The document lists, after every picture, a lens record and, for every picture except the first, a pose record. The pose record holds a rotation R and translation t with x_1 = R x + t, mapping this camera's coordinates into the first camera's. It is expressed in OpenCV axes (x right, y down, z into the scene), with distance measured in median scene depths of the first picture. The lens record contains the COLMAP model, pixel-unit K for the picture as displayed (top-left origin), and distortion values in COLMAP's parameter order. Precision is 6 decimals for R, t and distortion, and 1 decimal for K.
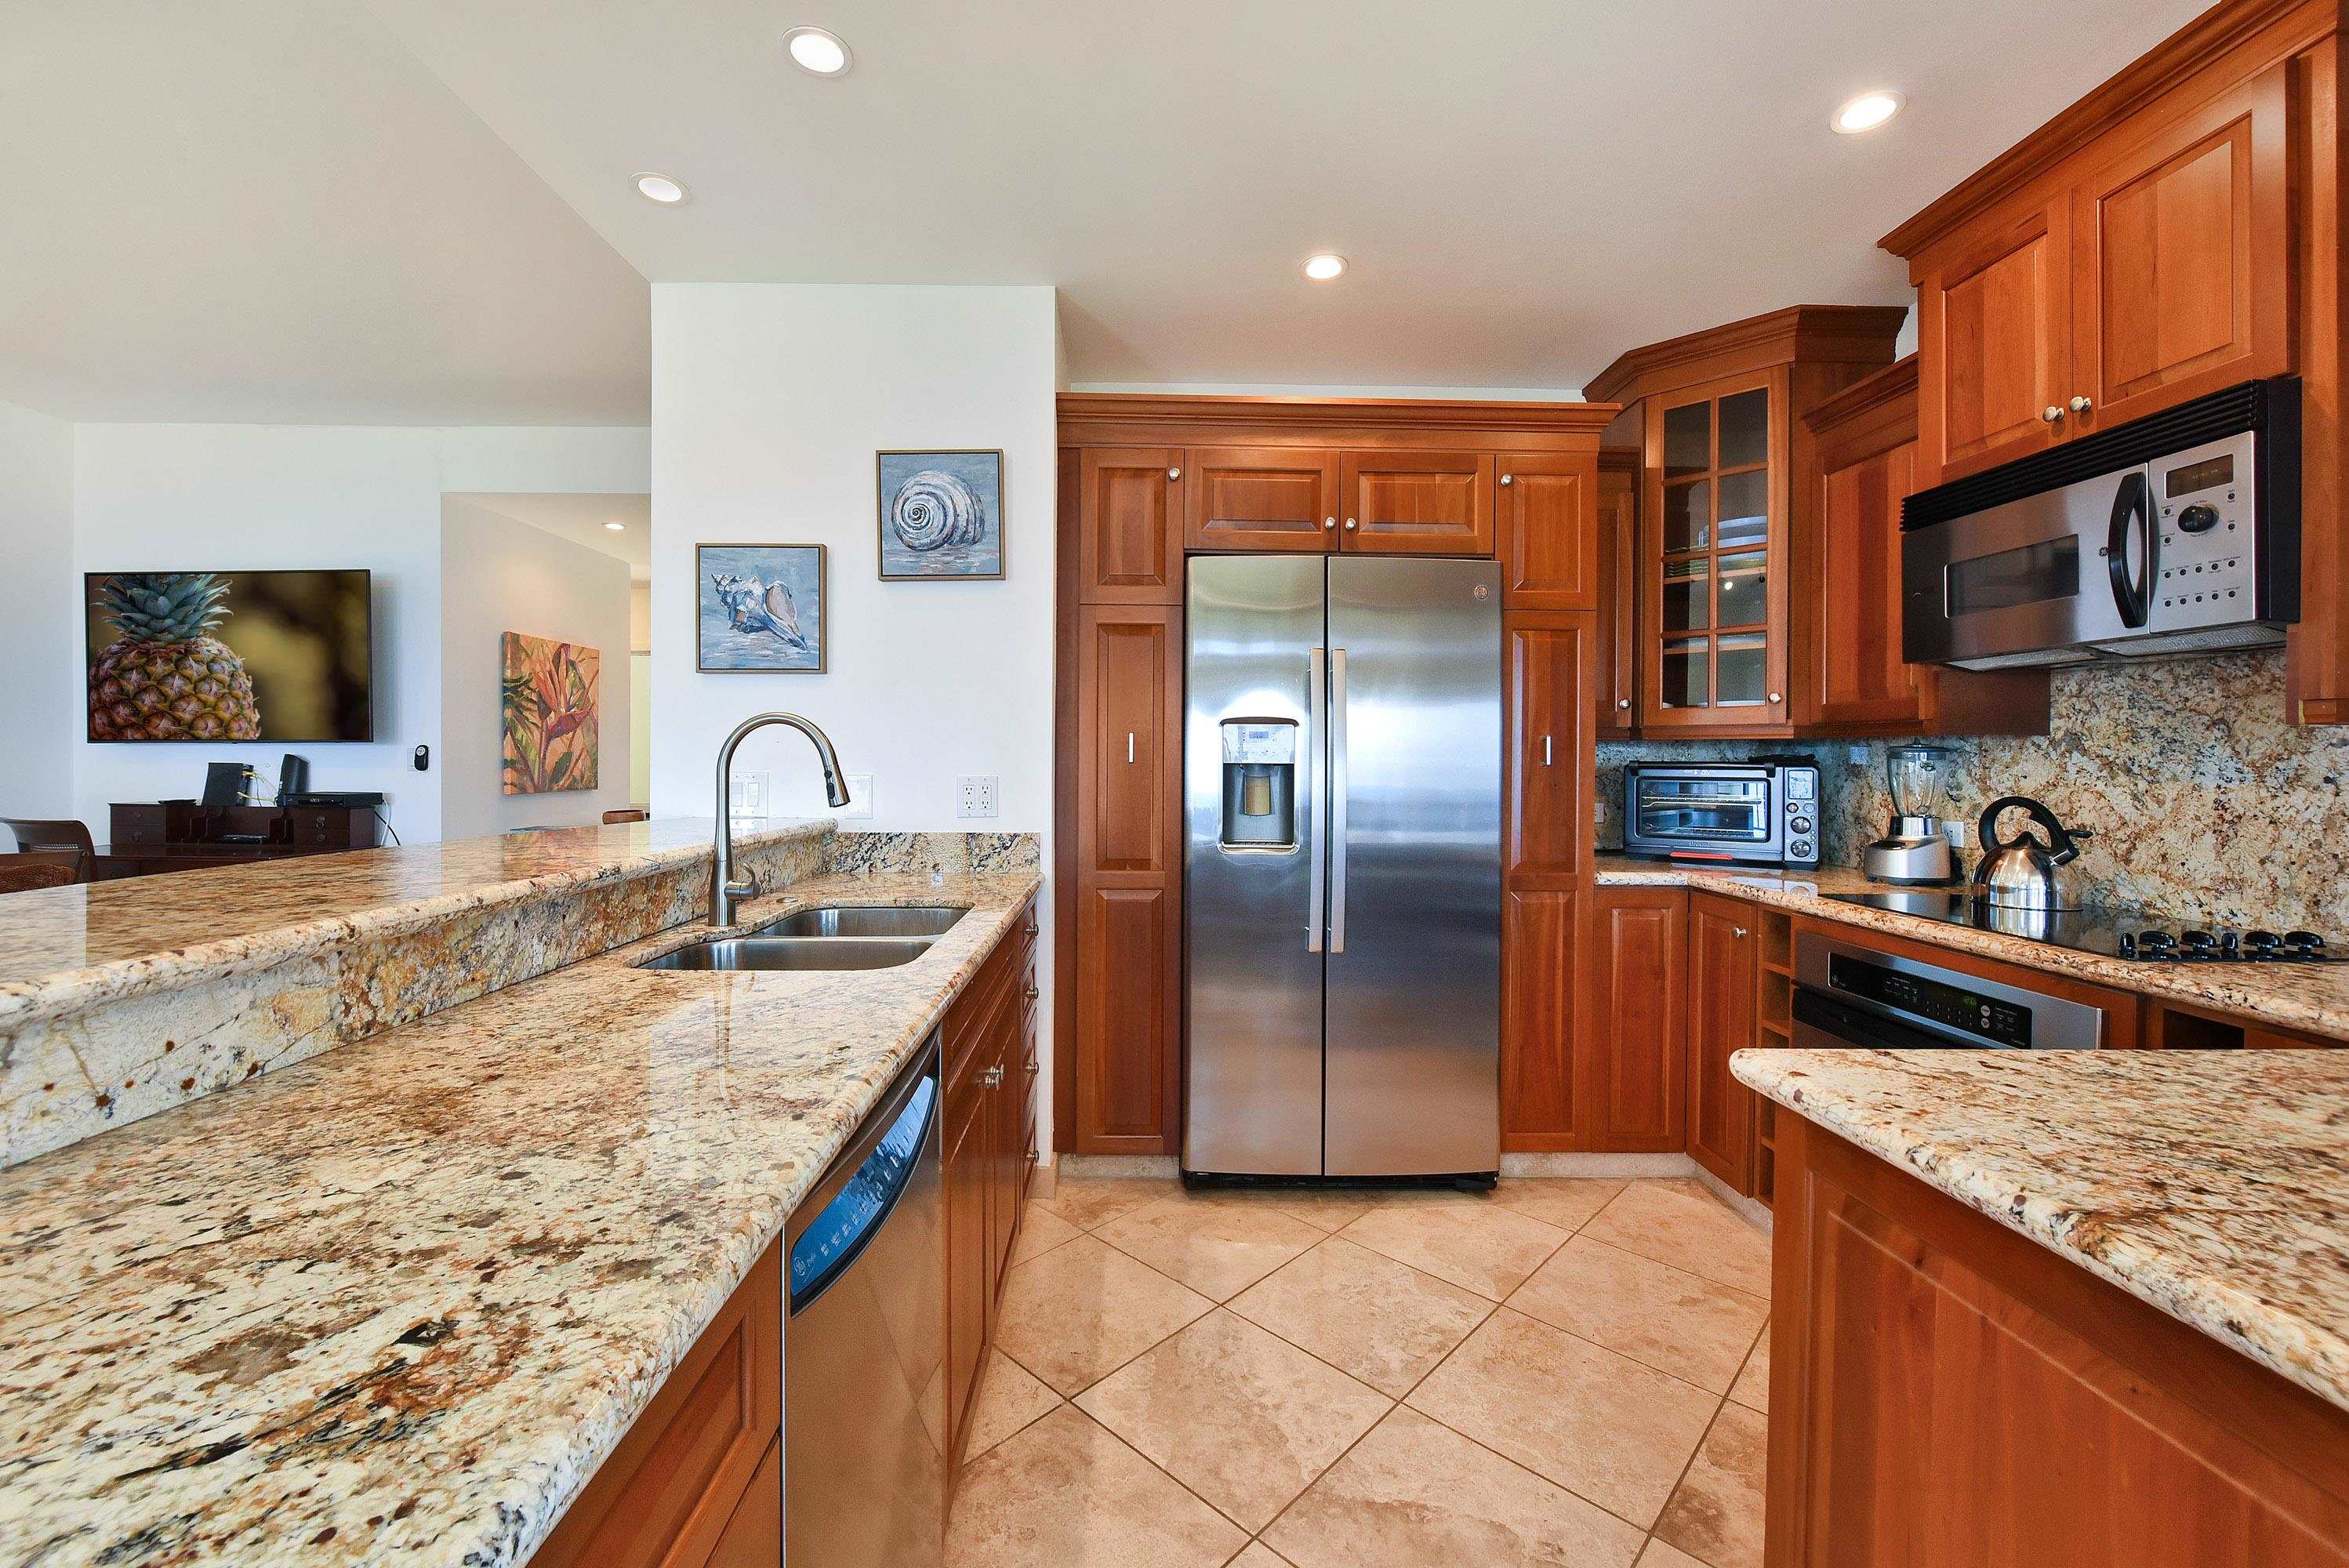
lens RADIAL K [[948.8, 0, 1189.9], [0, 948.8, 755.9], [0, 0, 1]] dist [-0.002106, -0.000033]
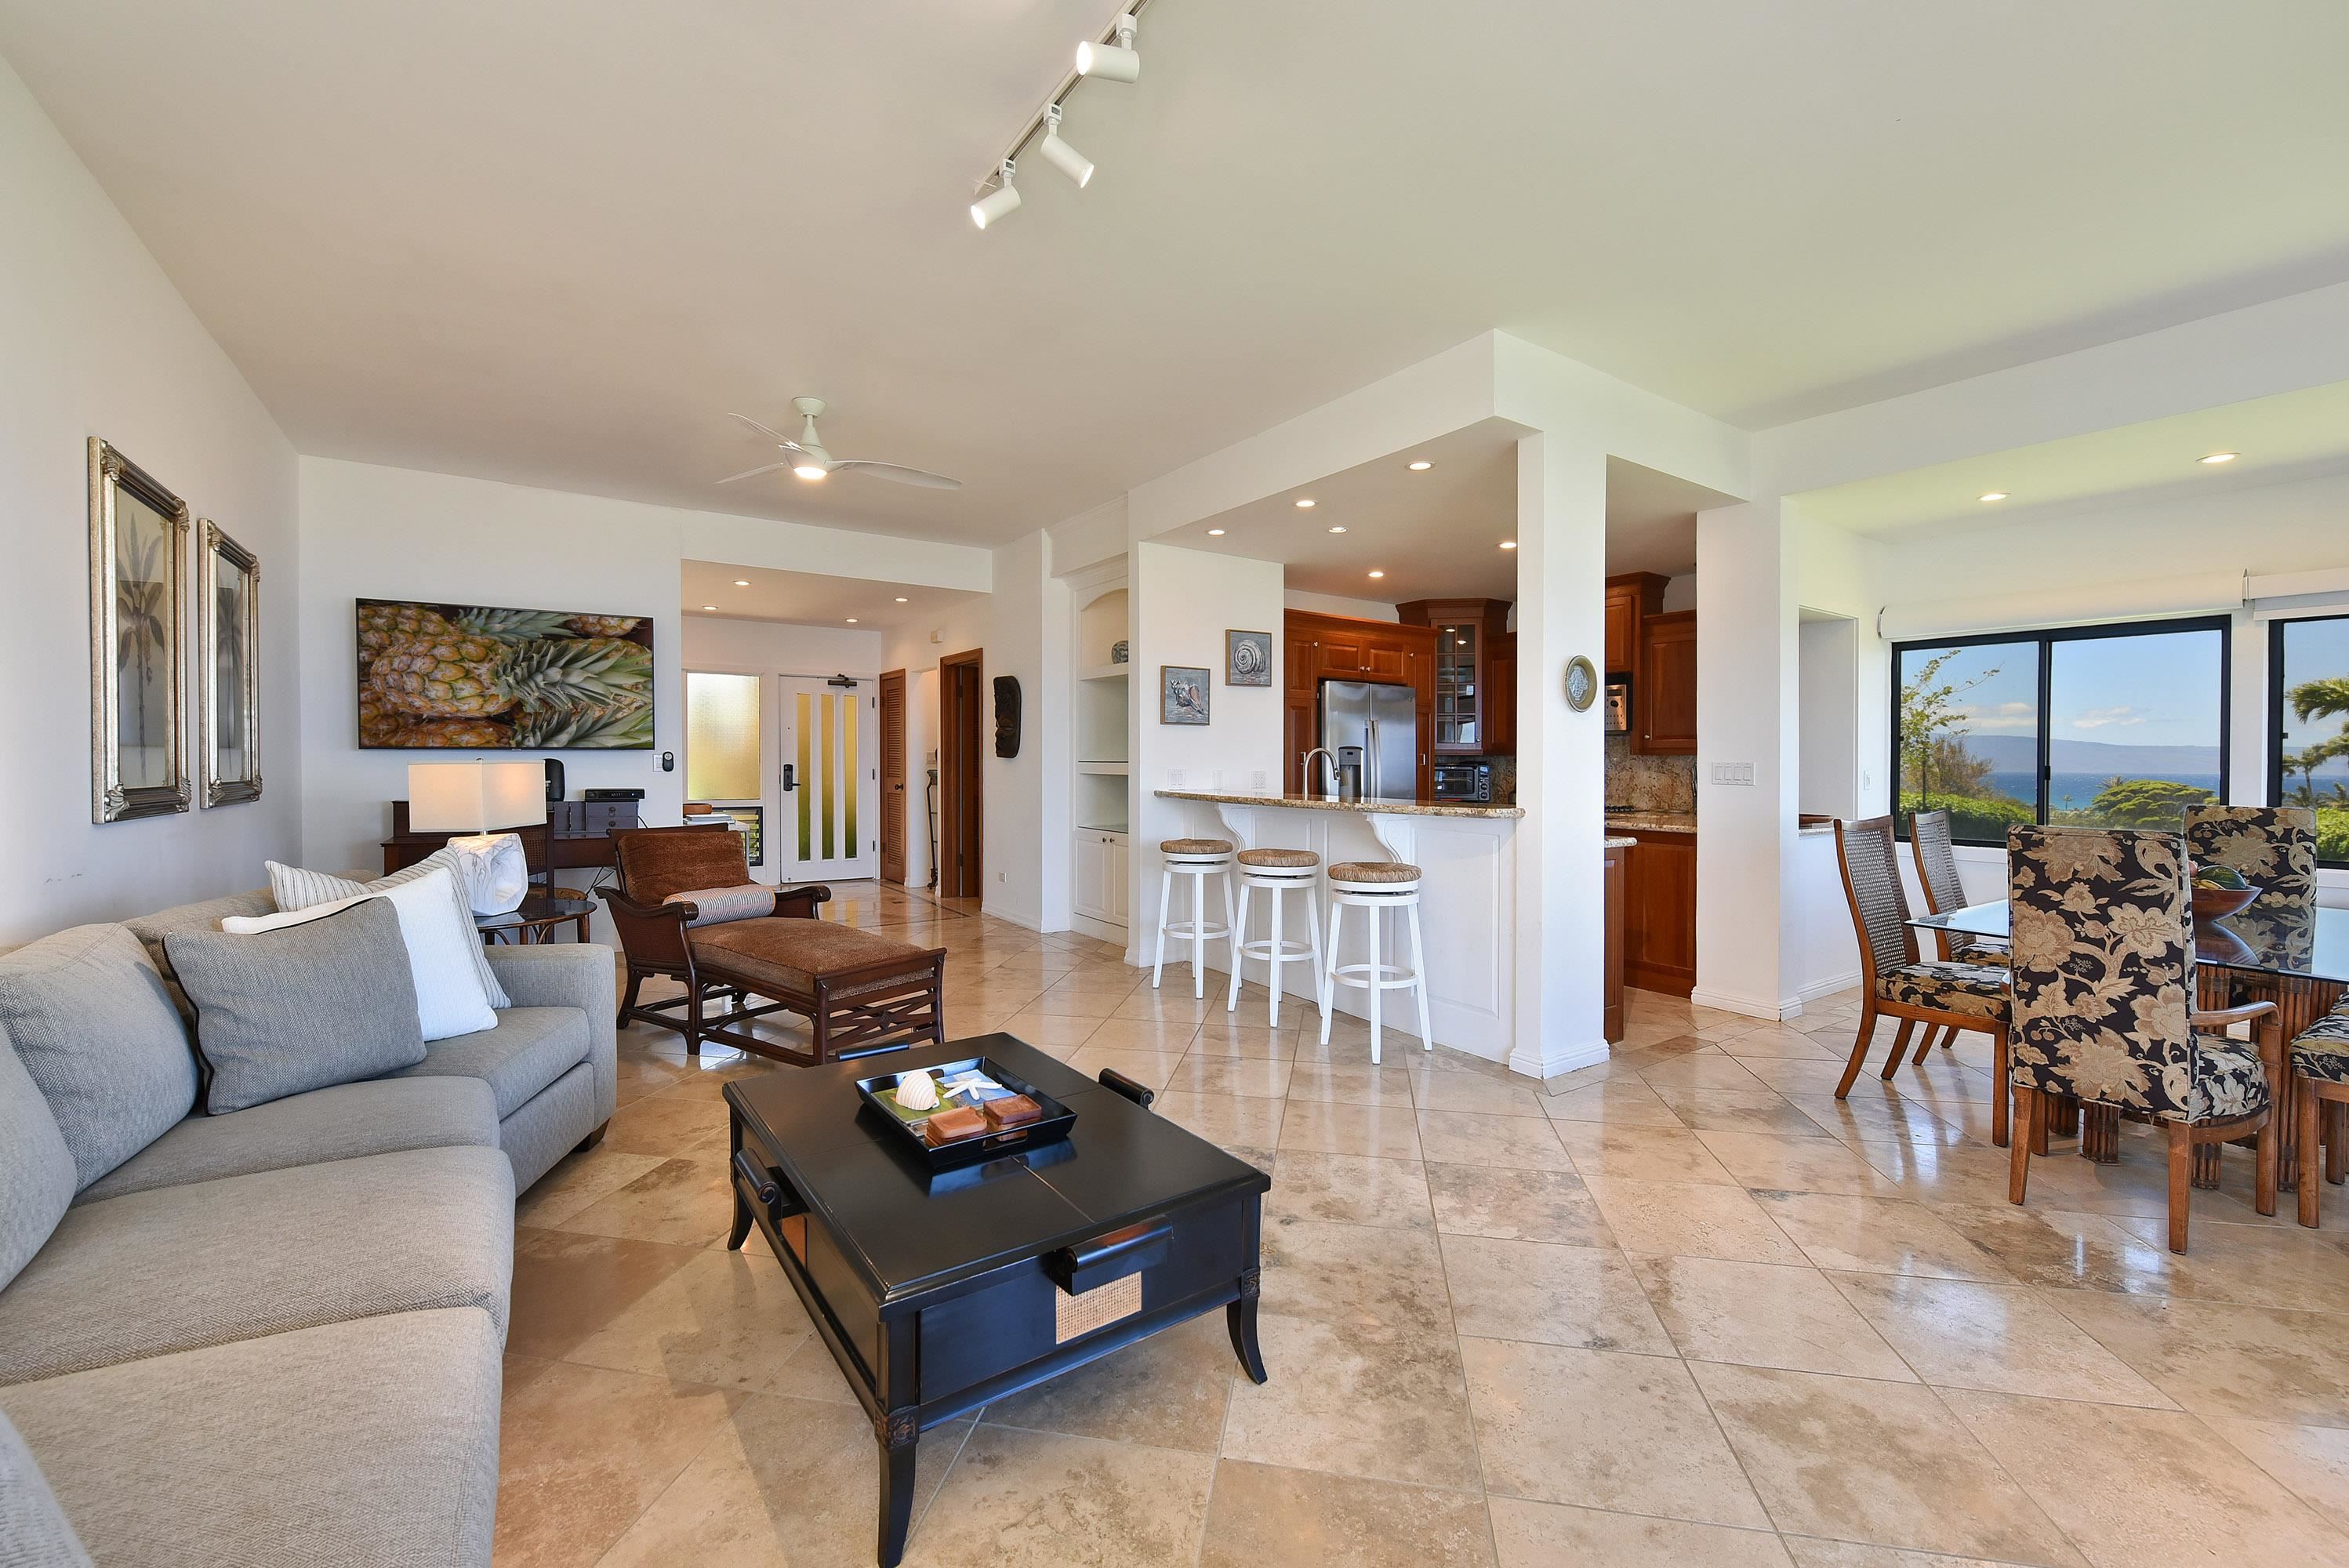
lens RADIAL K [[938.9, 0, 1219.6], [0, 938.9, 755.5], [0, 0, 1]] dist [-0.002058, -0.000176]
pose [[0.827288, 0.002775, 0.561772, -1.659721], [-0.003501, 0.999994, 0.000215, -0.015937], [-0.561768, -0.002145, 0.827292, -0.893962]]
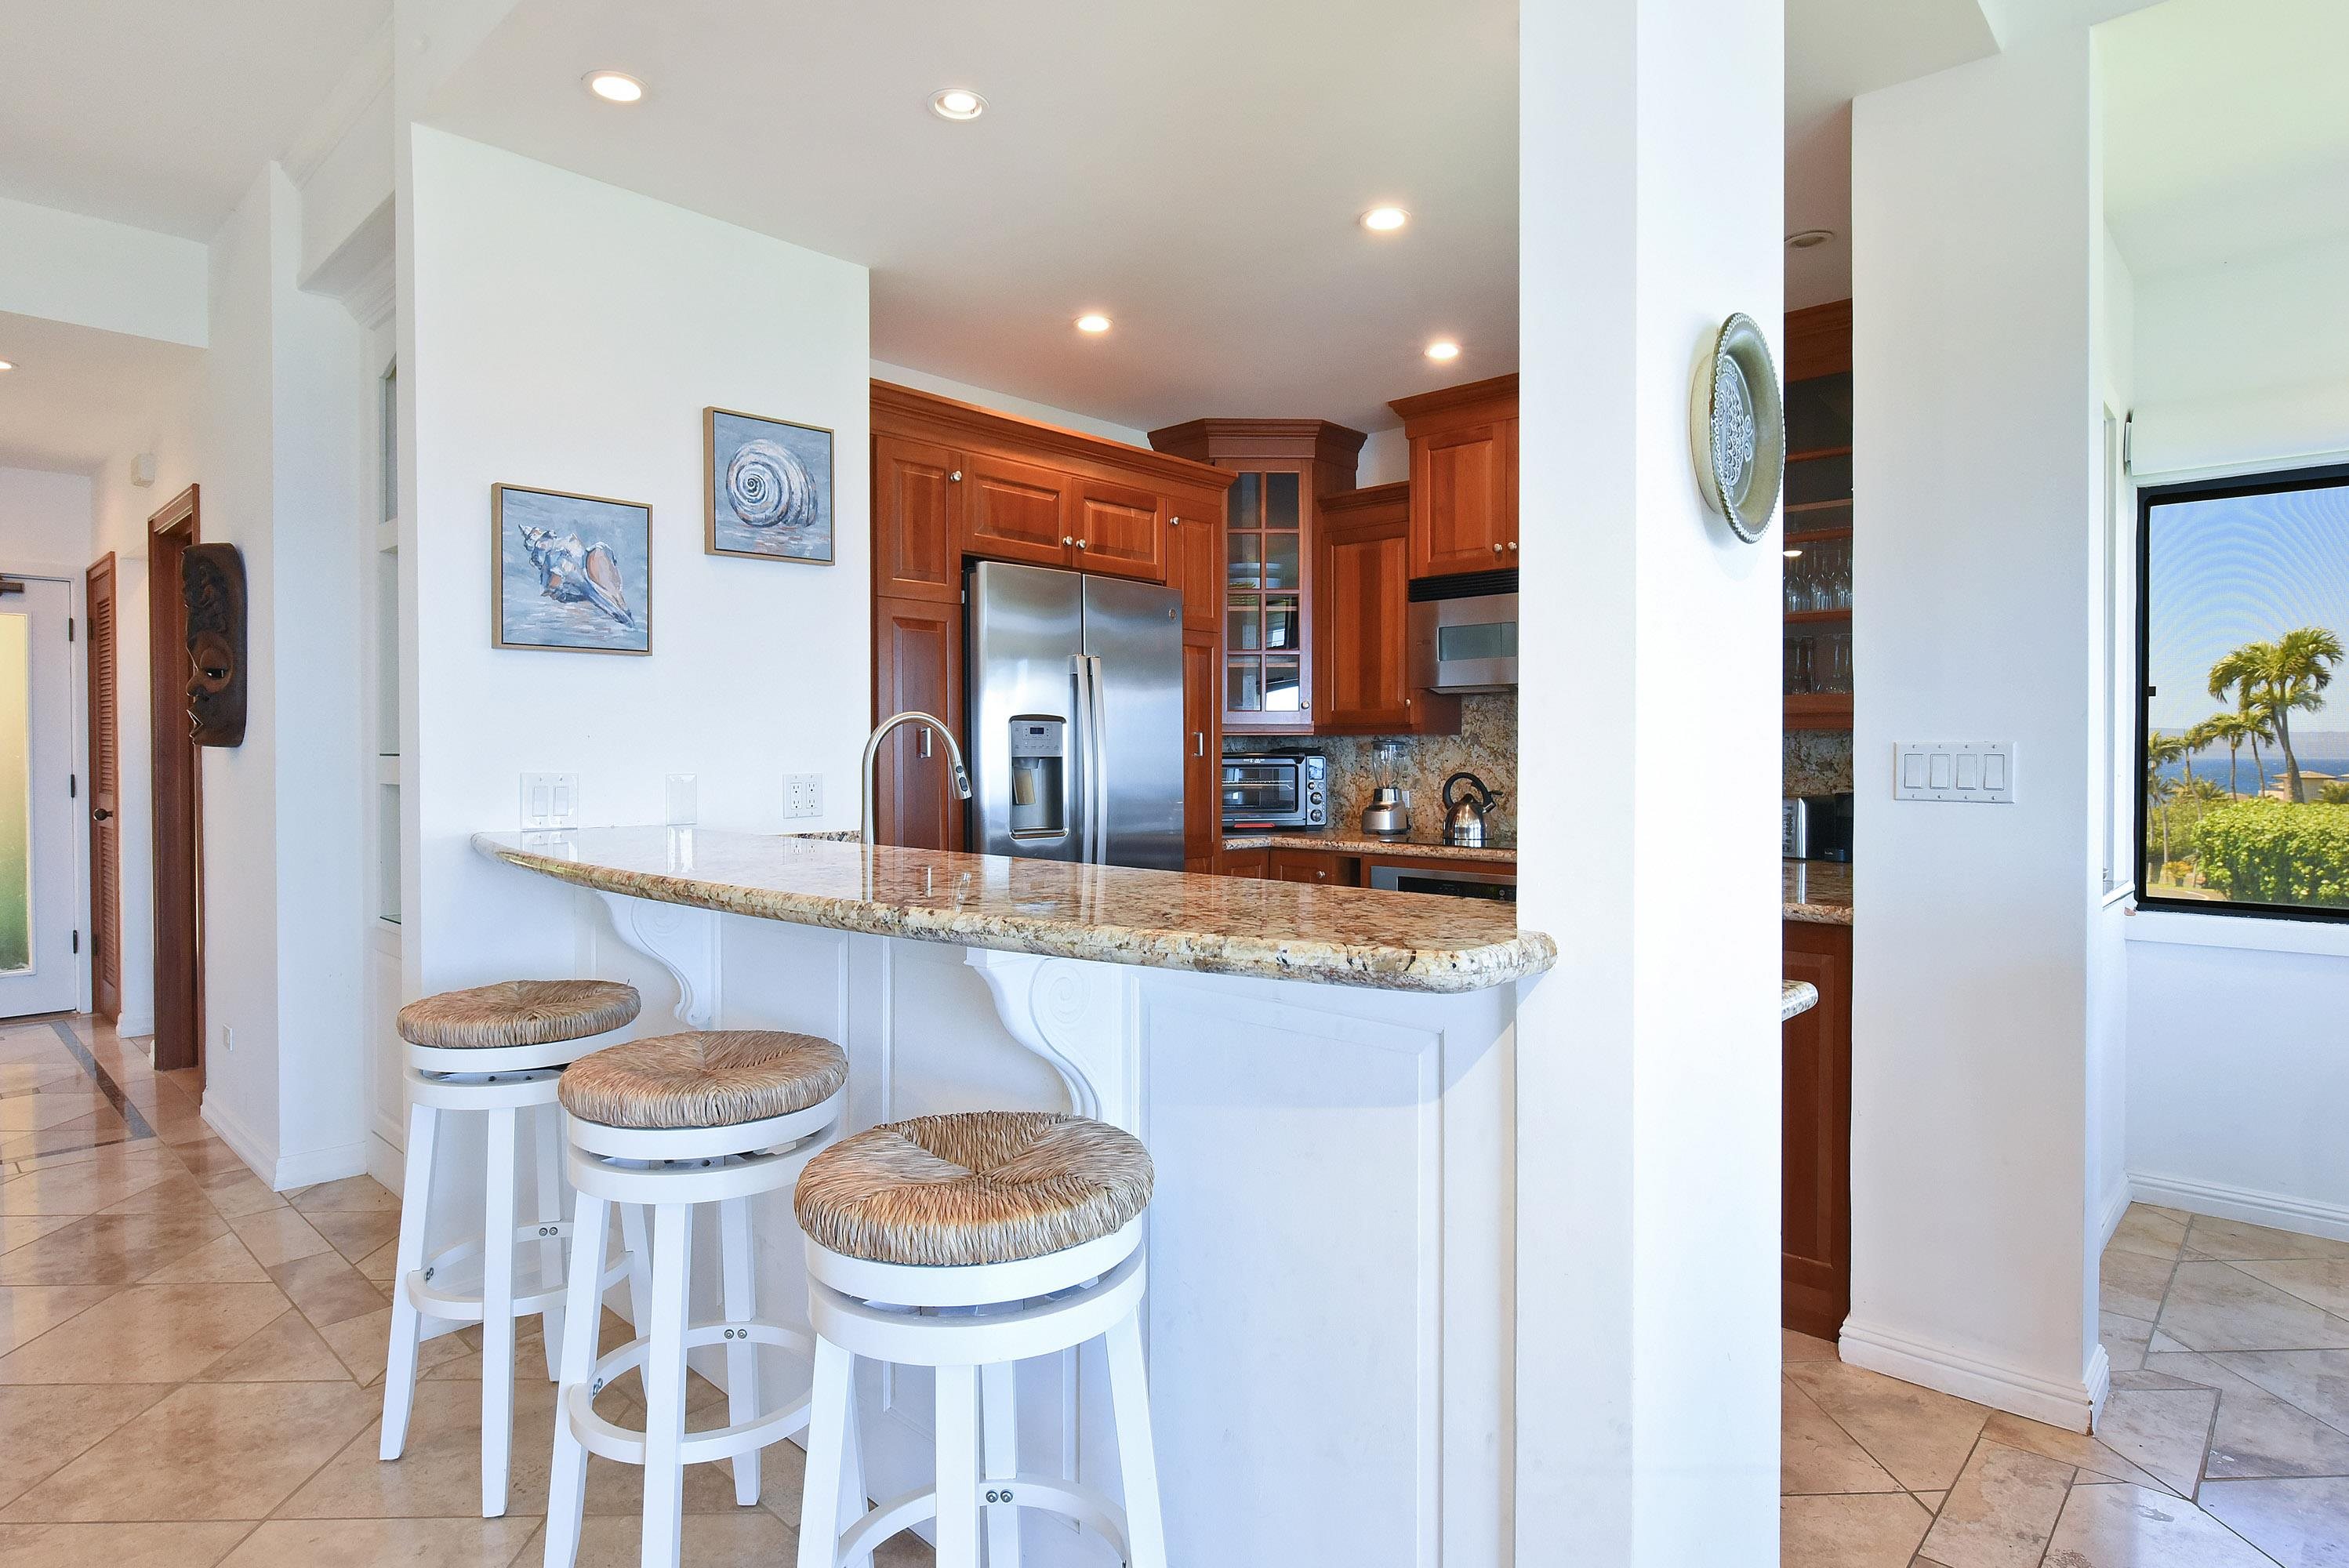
lens RADIAL K [[1267.2, 0, 1177.2], [0, 1267.2, 763.7], [0, 0, 1]] dist [-0.003356, -0.001600]
pose [[0.692182, -0.013048, 0.721605, -0.899257], [0.003219, 0.999882, 0.014992, -0.005607], [-0.721716, -0.008054, 0.692142, -0.136565]]
